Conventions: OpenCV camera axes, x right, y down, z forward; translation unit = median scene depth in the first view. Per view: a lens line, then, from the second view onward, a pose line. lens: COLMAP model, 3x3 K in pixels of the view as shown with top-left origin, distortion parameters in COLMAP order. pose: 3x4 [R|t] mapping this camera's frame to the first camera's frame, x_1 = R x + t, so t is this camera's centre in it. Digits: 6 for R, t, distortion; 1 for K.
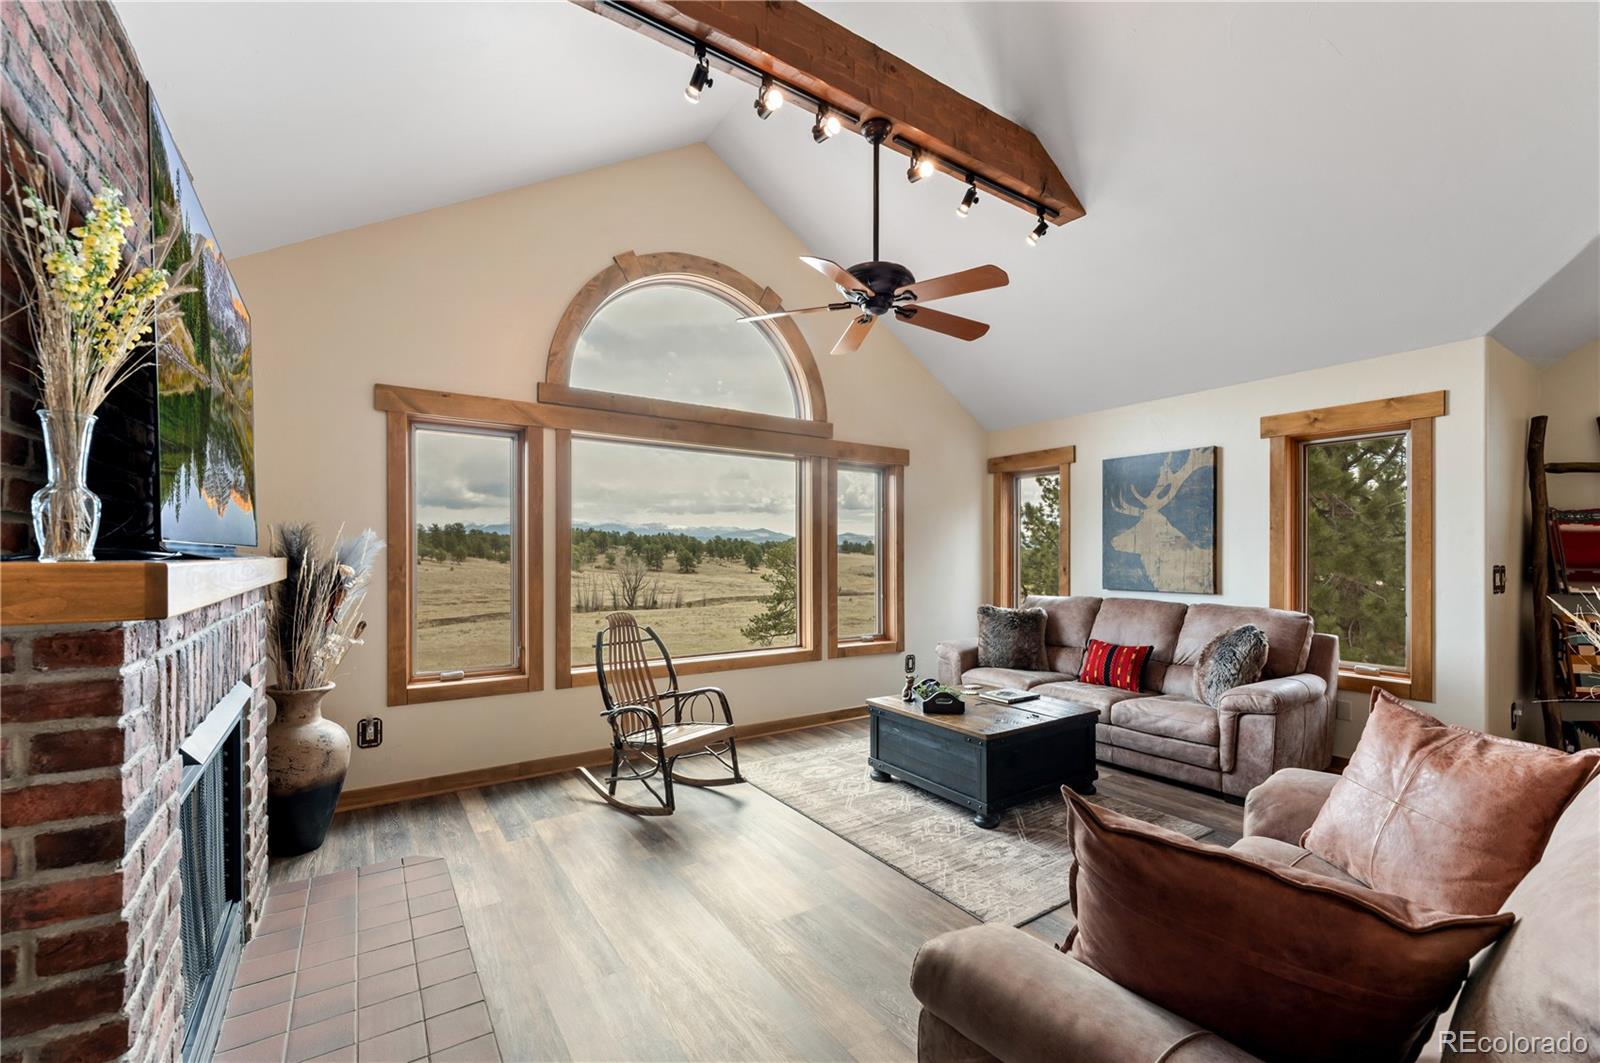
lens RADIAL K [[659.8, 0, 817.9], [0, 659.8, 564.6], [0, 0, 1]] dist [-0.000116, -0.000020]
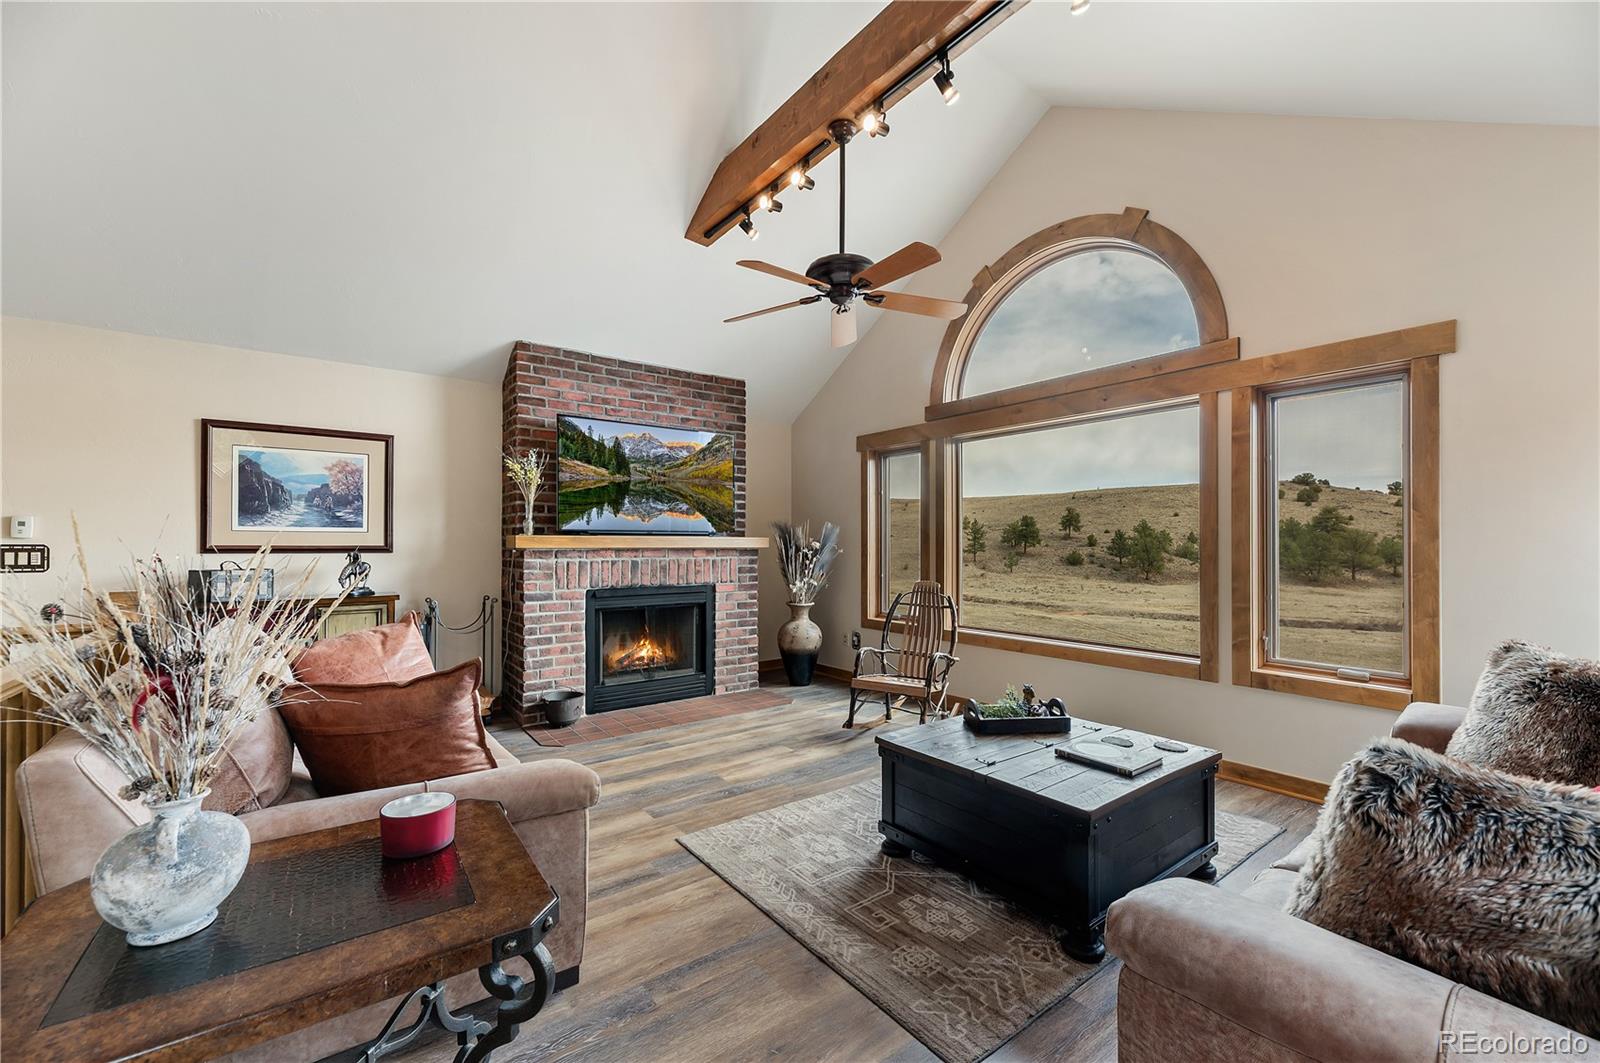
lens RADIAL K [[638.4, 0, 796.1], [0, 638.4, 547.5], [0, 0, 1]] dist [-0.001132, -0.000088]
pose [[0.040799, 0.000316, -0.999167, 0.872929], [-0.016156, 0.999869, -0.000343, 0.013658], [0.999037, 0.016157, 0.040798, 0.696696]]
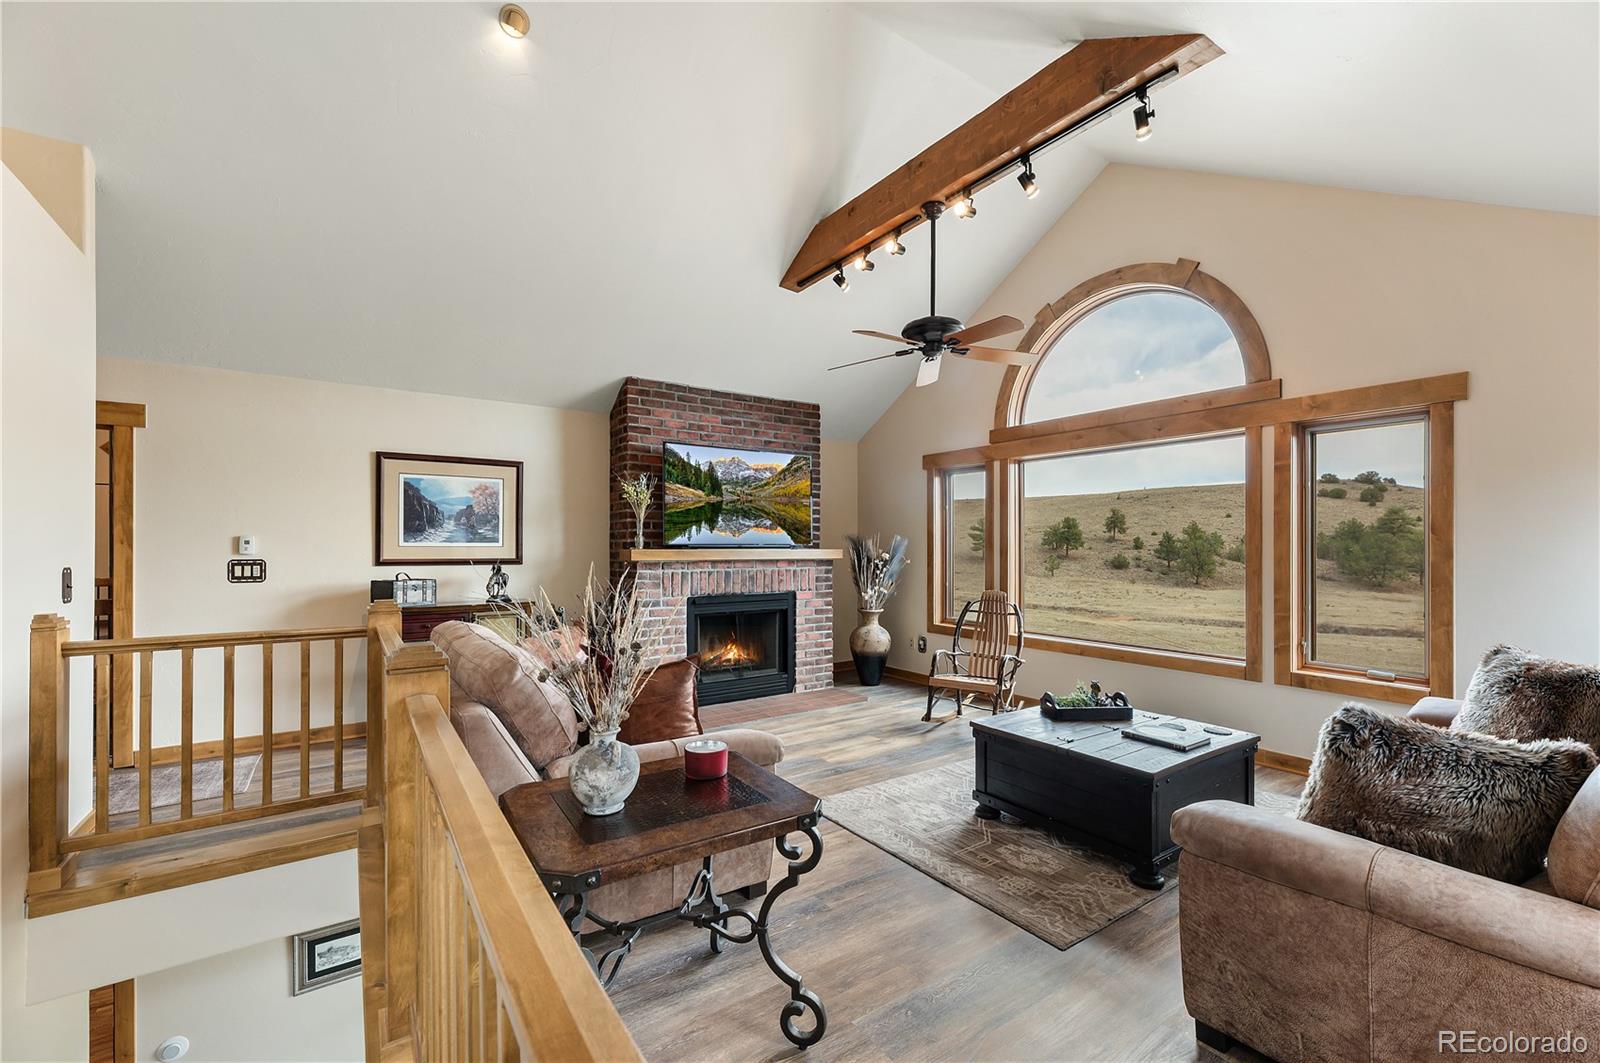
lens RADIAL K [[656.7, 0, 801.1], [0, 656.7, 550.9], [0, 0, 1]] dist [-0.001394, -0.000113]
pose [[0.000693, 0.001745, -0.999998, 1.044644], [-0.016809, 0.999857, 0.001733, -0.005165], [0.999858, 0.016808, 0.000722, 0.591452]]
